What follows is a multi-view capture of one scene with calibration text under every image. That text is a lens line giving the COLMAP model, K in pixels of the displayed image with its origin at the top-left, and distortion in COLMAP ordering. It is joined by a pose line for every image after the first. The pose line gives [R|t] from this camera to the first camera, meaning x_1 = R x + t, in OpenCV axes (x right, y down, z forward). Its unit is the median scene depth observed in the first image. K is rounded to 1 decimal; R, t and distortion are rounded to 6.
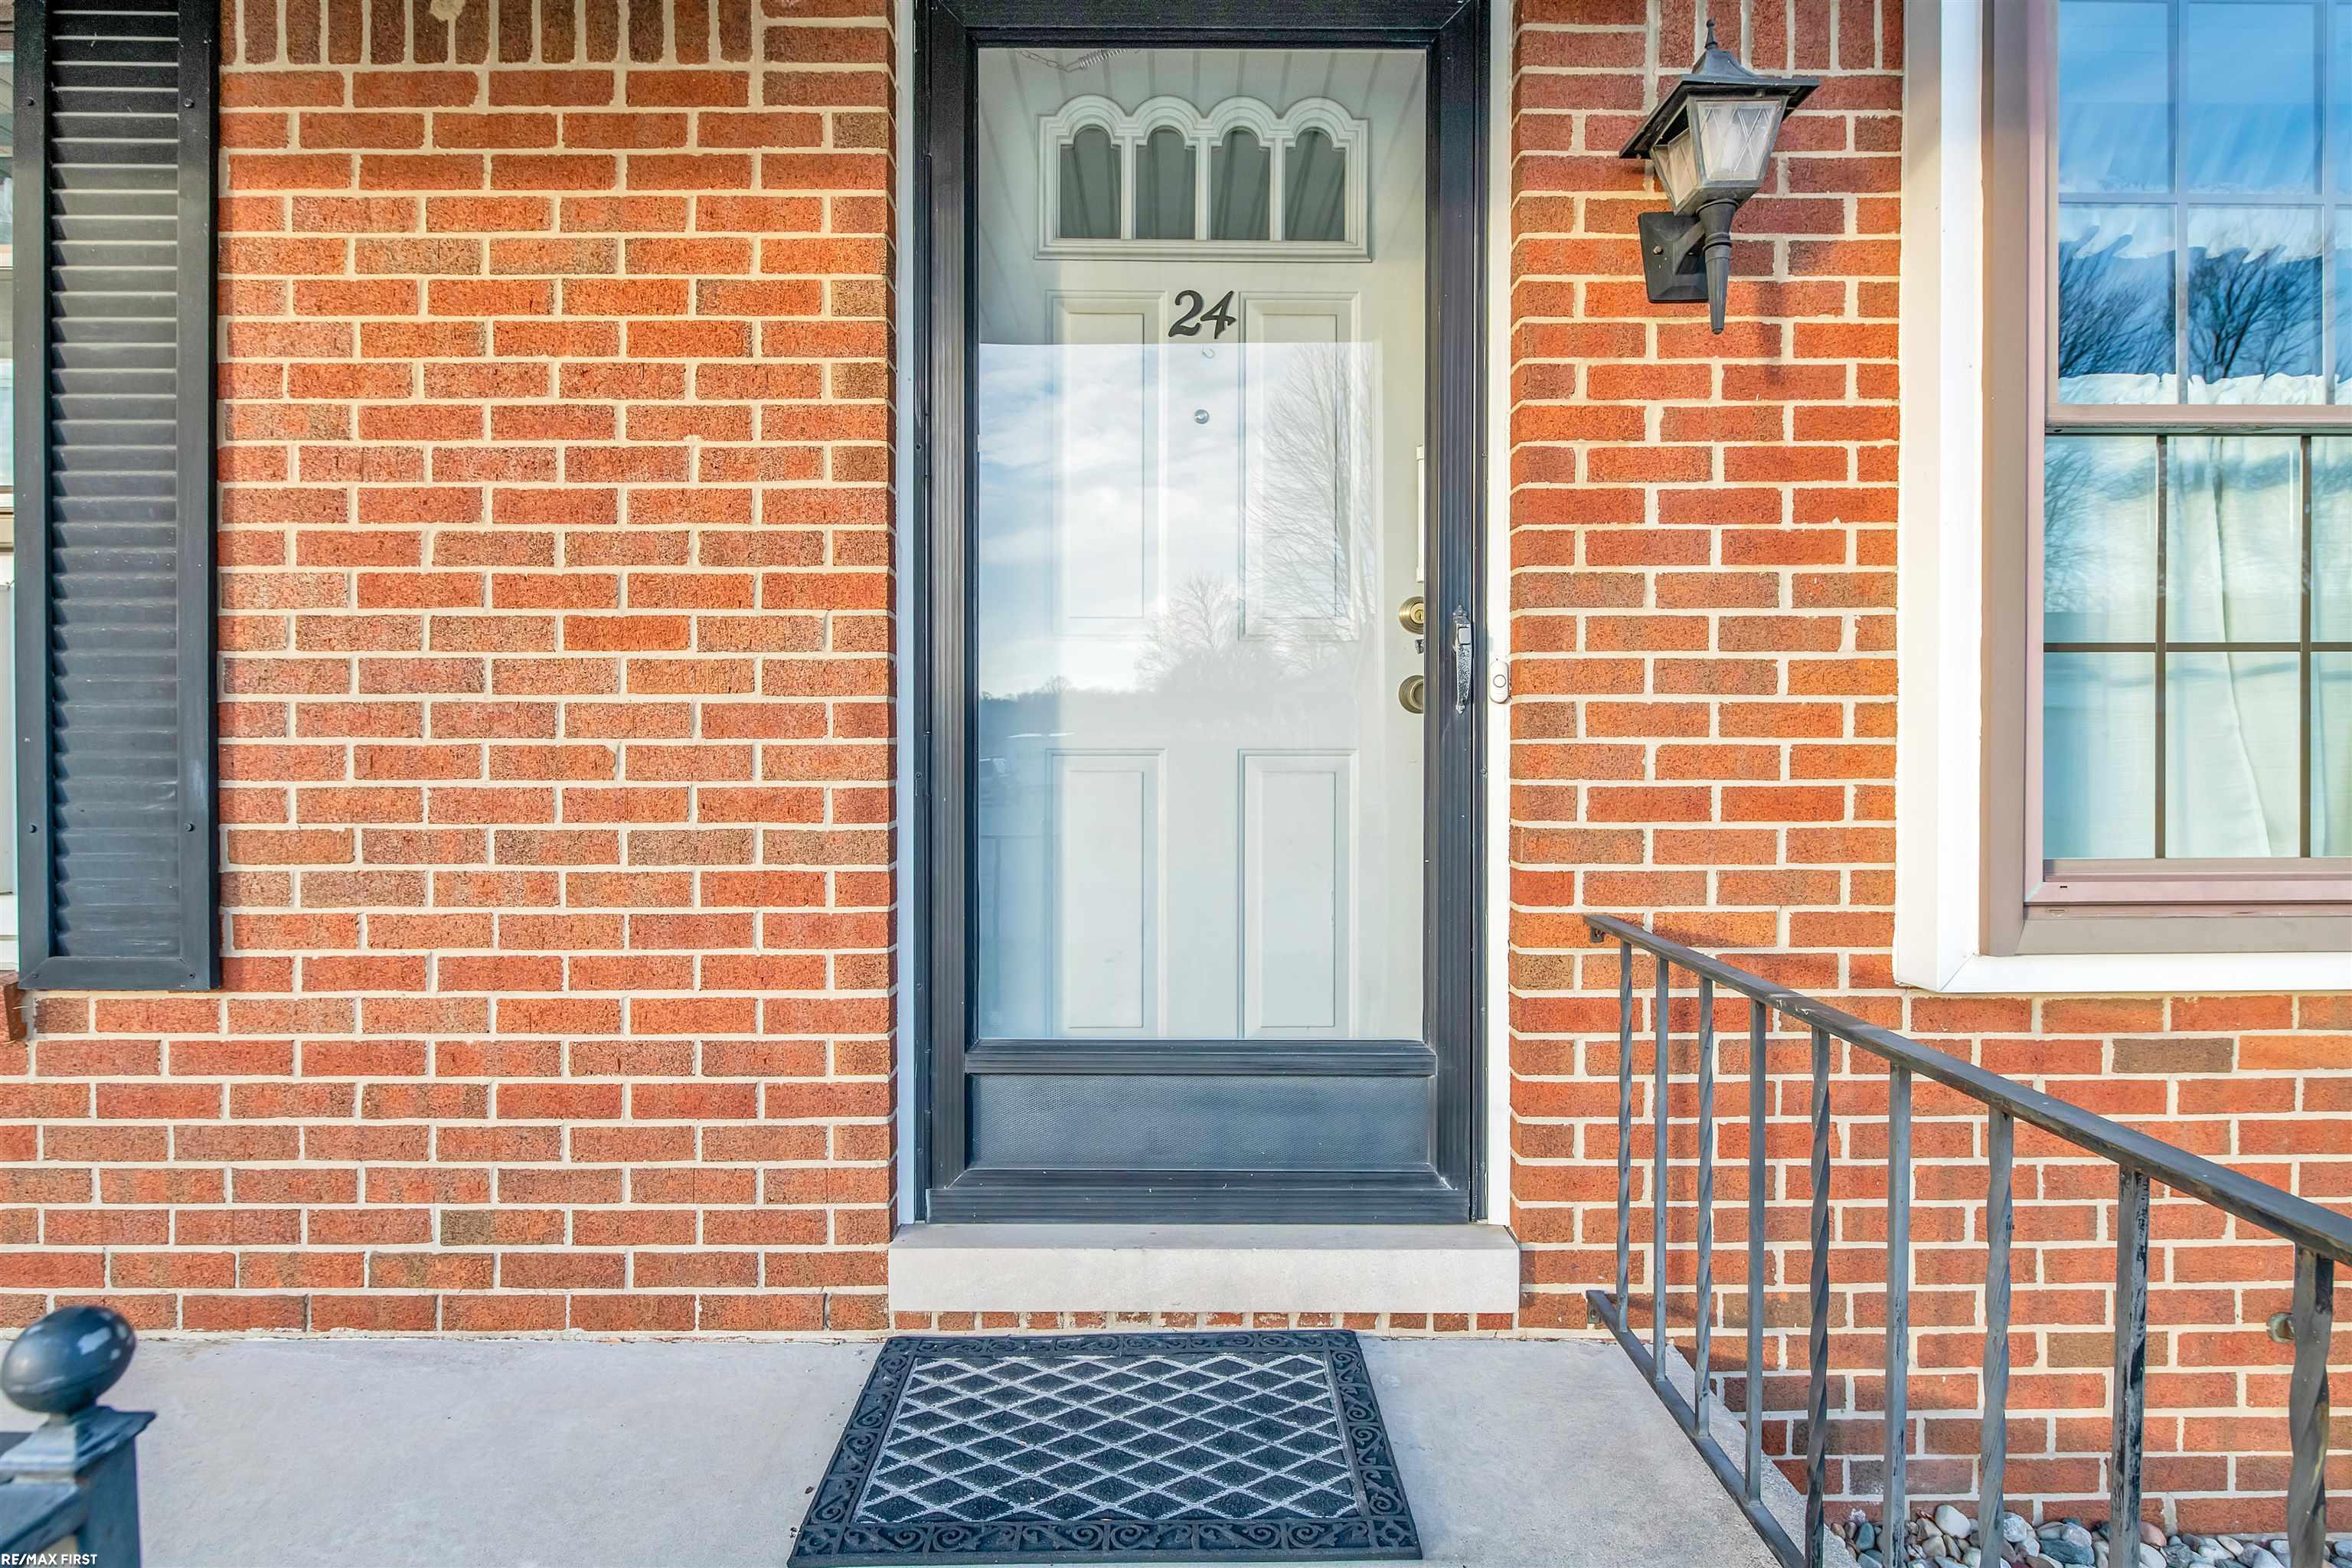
lens RADIAL K [[1186.9, 0, 1222.1], [0, 1186.9, 777.1], [0, 0, 1]] dist [0.000243, -0.000822]
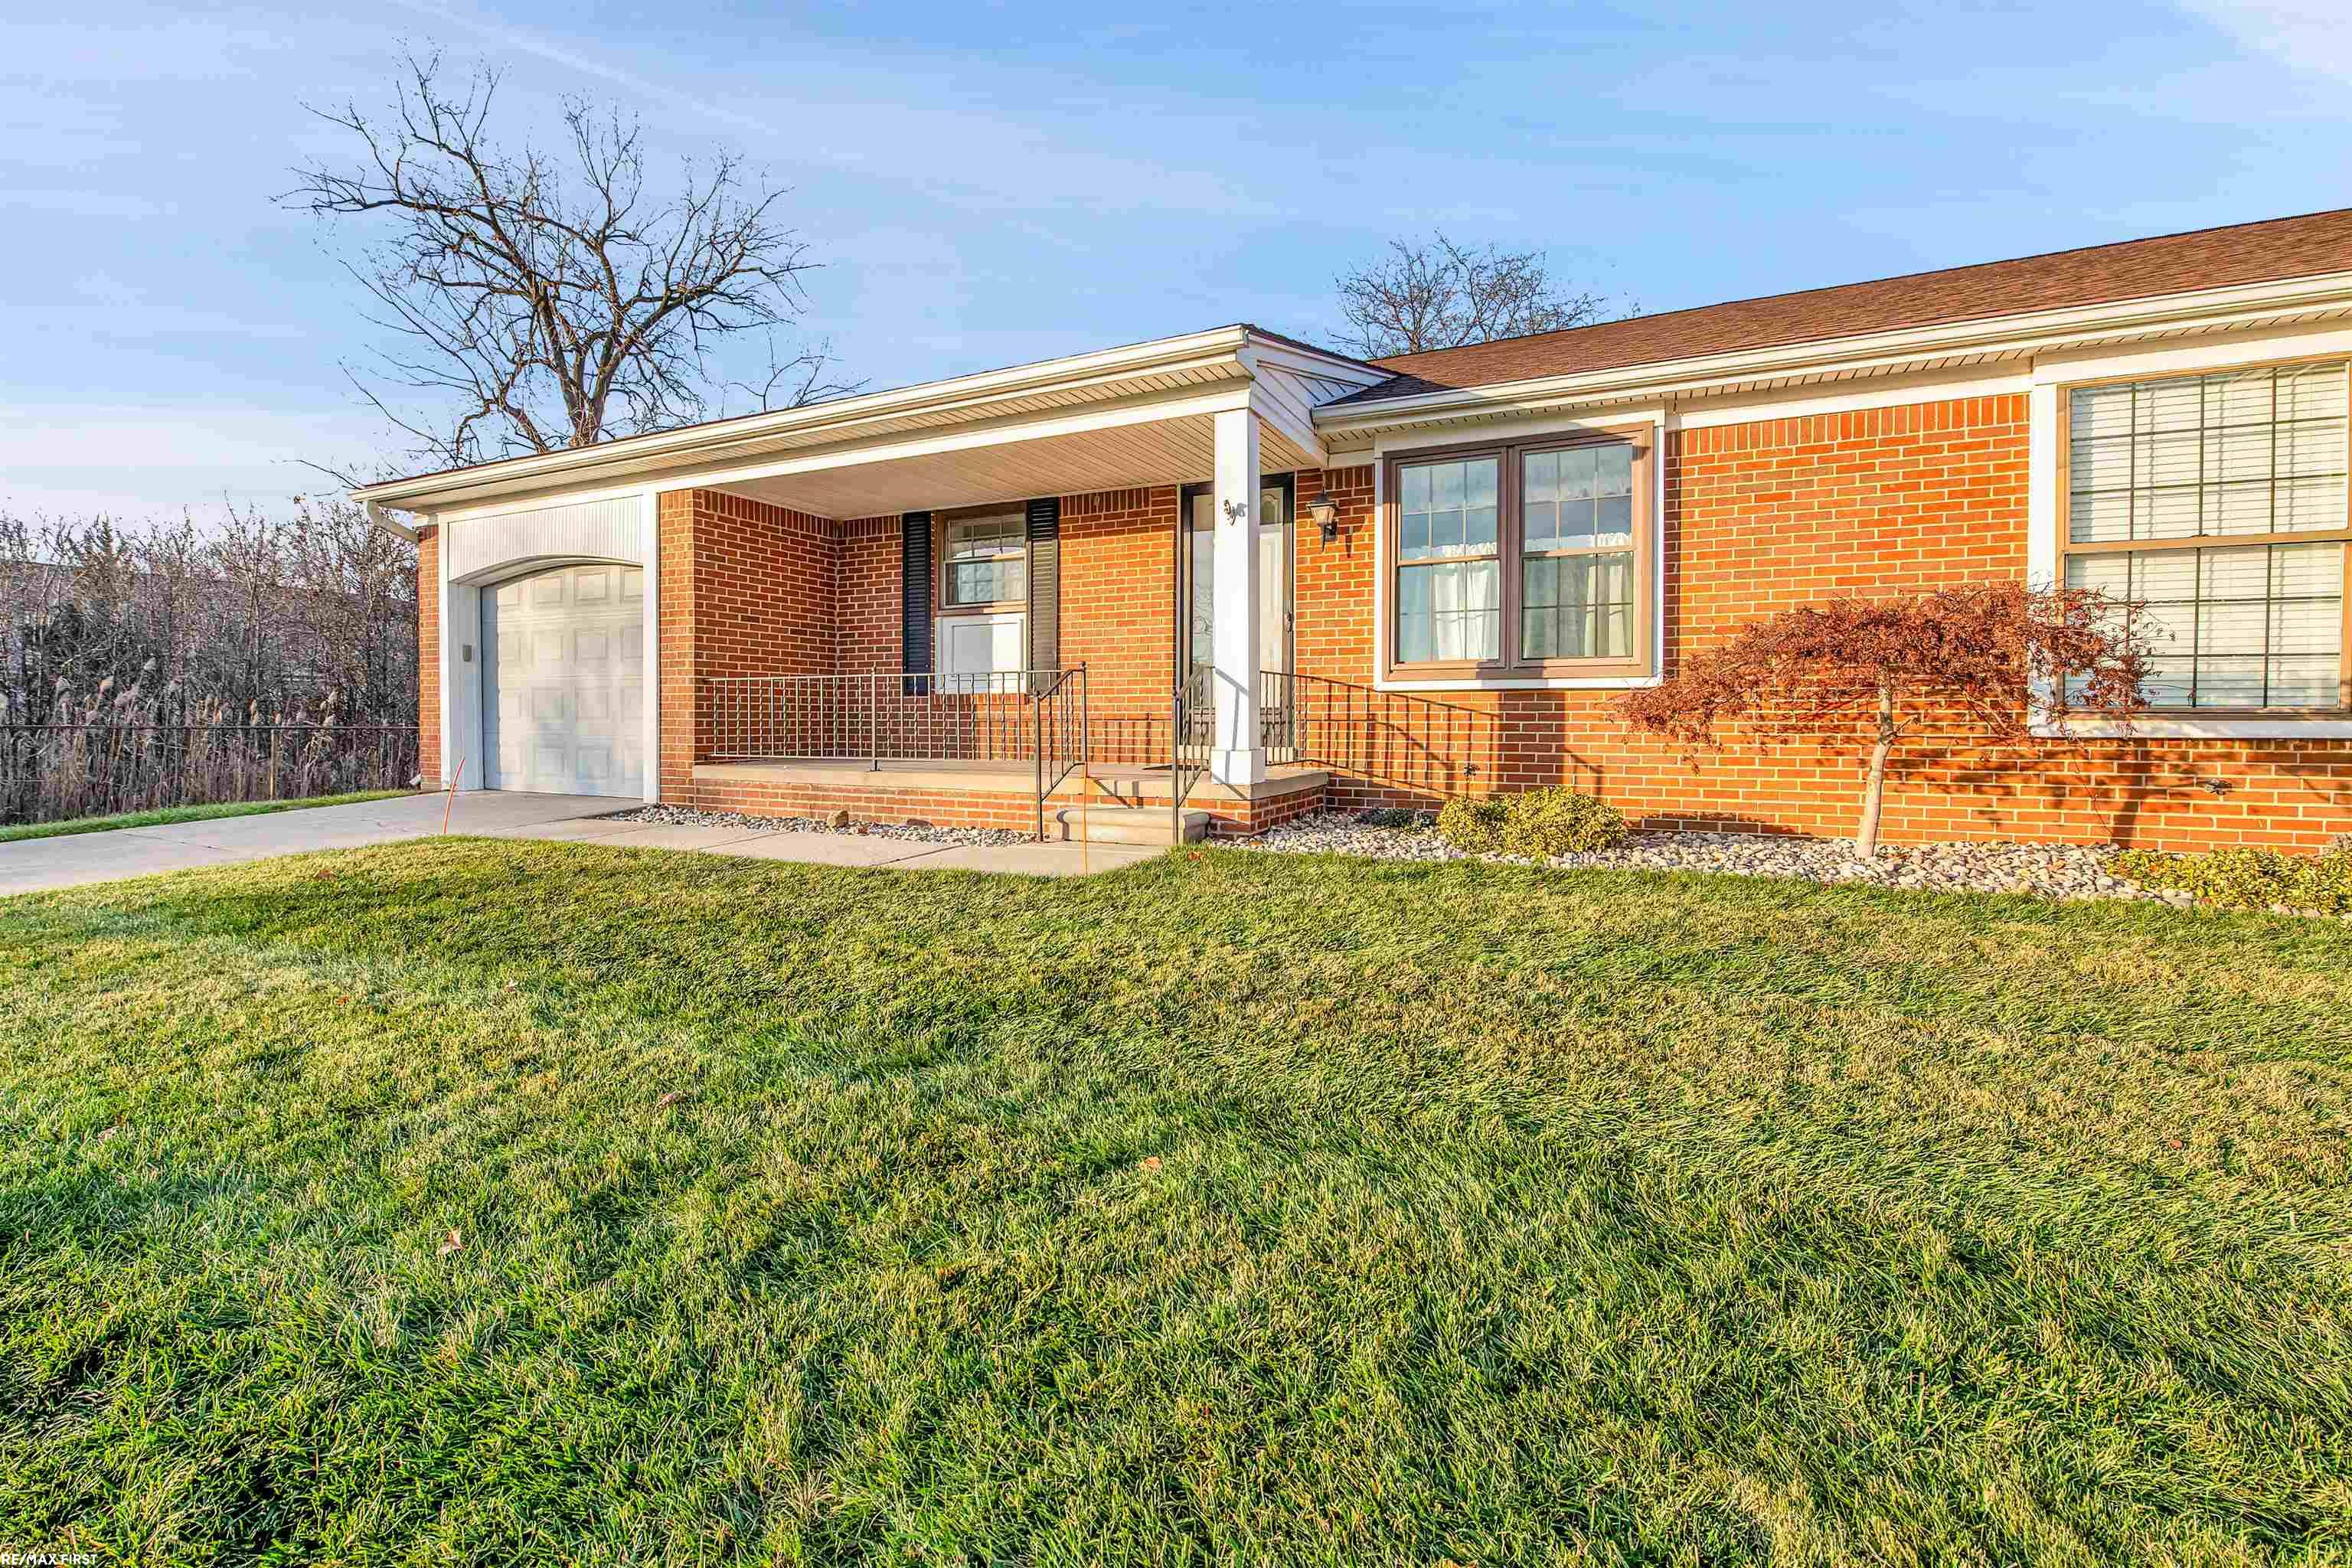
lens RADIAL K [[991.9, 0, 1177.3], [0, 991.9, 740.4], [0, 0, 1]] dist [-0.000714, -0.000132]
pose [[0.898259, 0.011774, -0.439310, 1.546310], [-0.006409, 0.999886, 0.013694, 0.316625], [0.439421, -0.009485, 0.898231, -2.692003]]
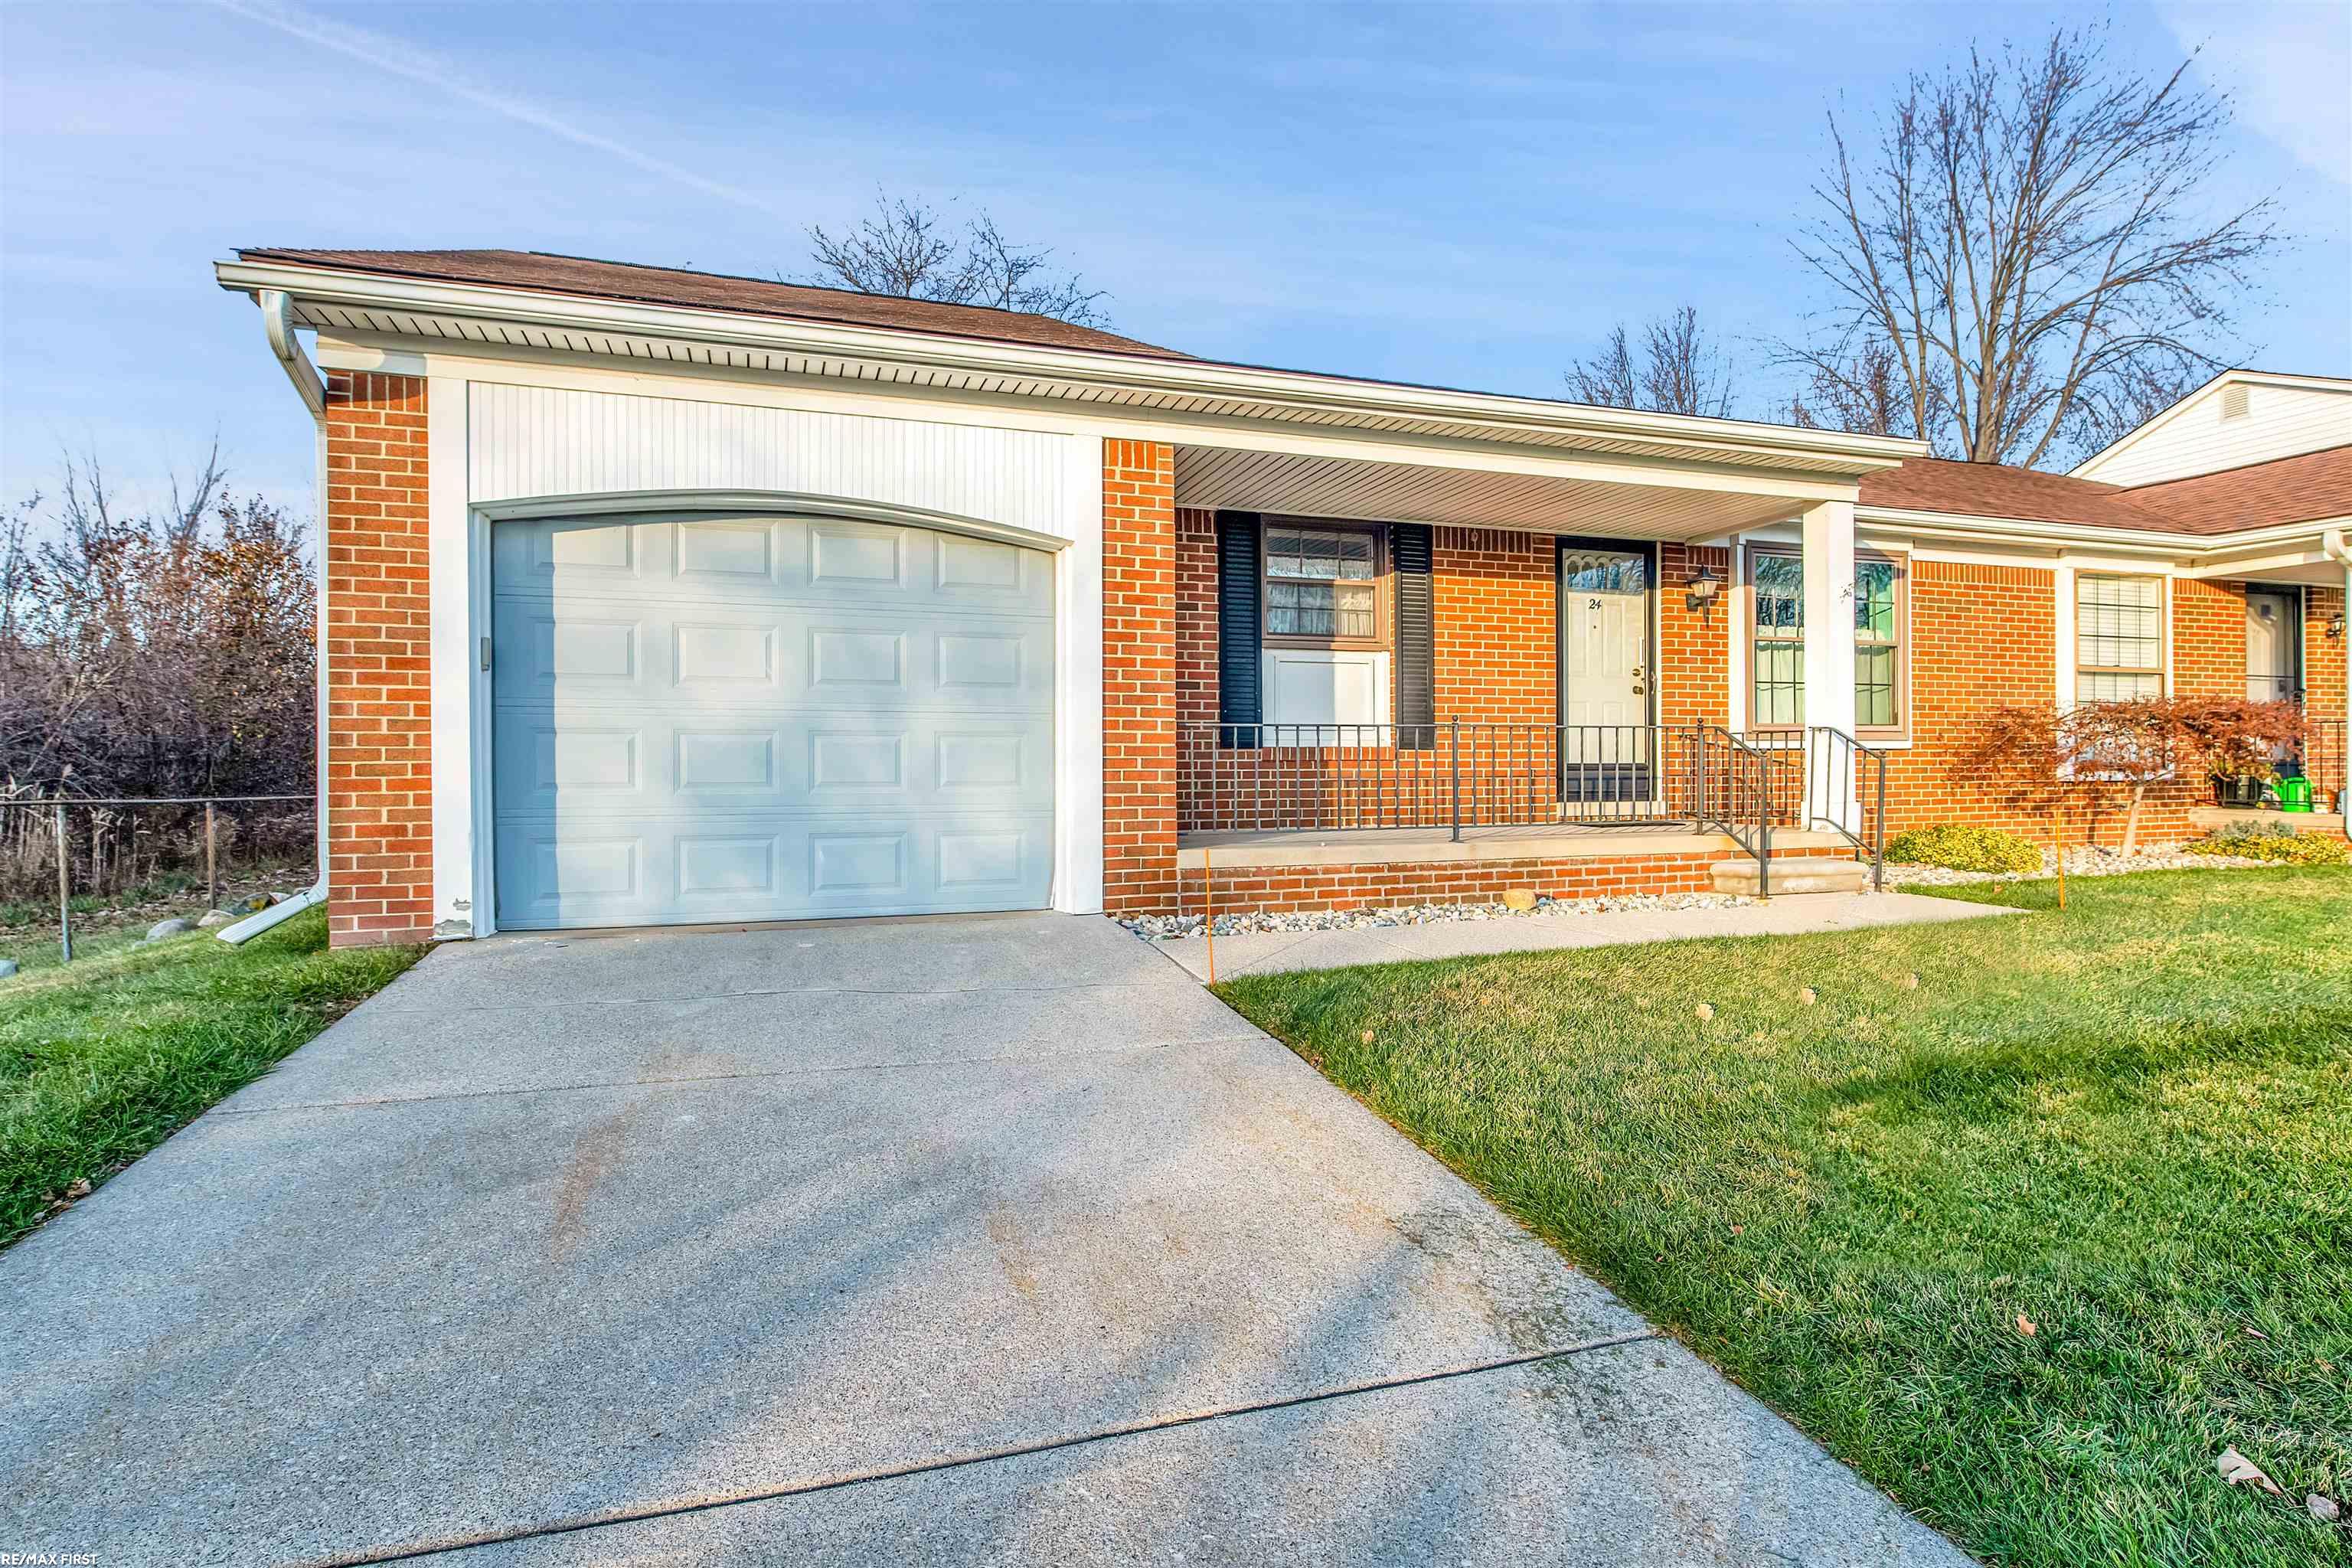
lens RADIAL K [[1186.9, 0, 1222.1], [0, 1186.9, 777.1], [0, 0, 1]] dist [0.000243, -0.000822]
pose [[0.949081, -0.007054, 0.314952, -3.062330], [0.008898, 0.999951, -0.004418, 0.299322], [-0.314905, 0.006995, 0.949097, -3.102230]]
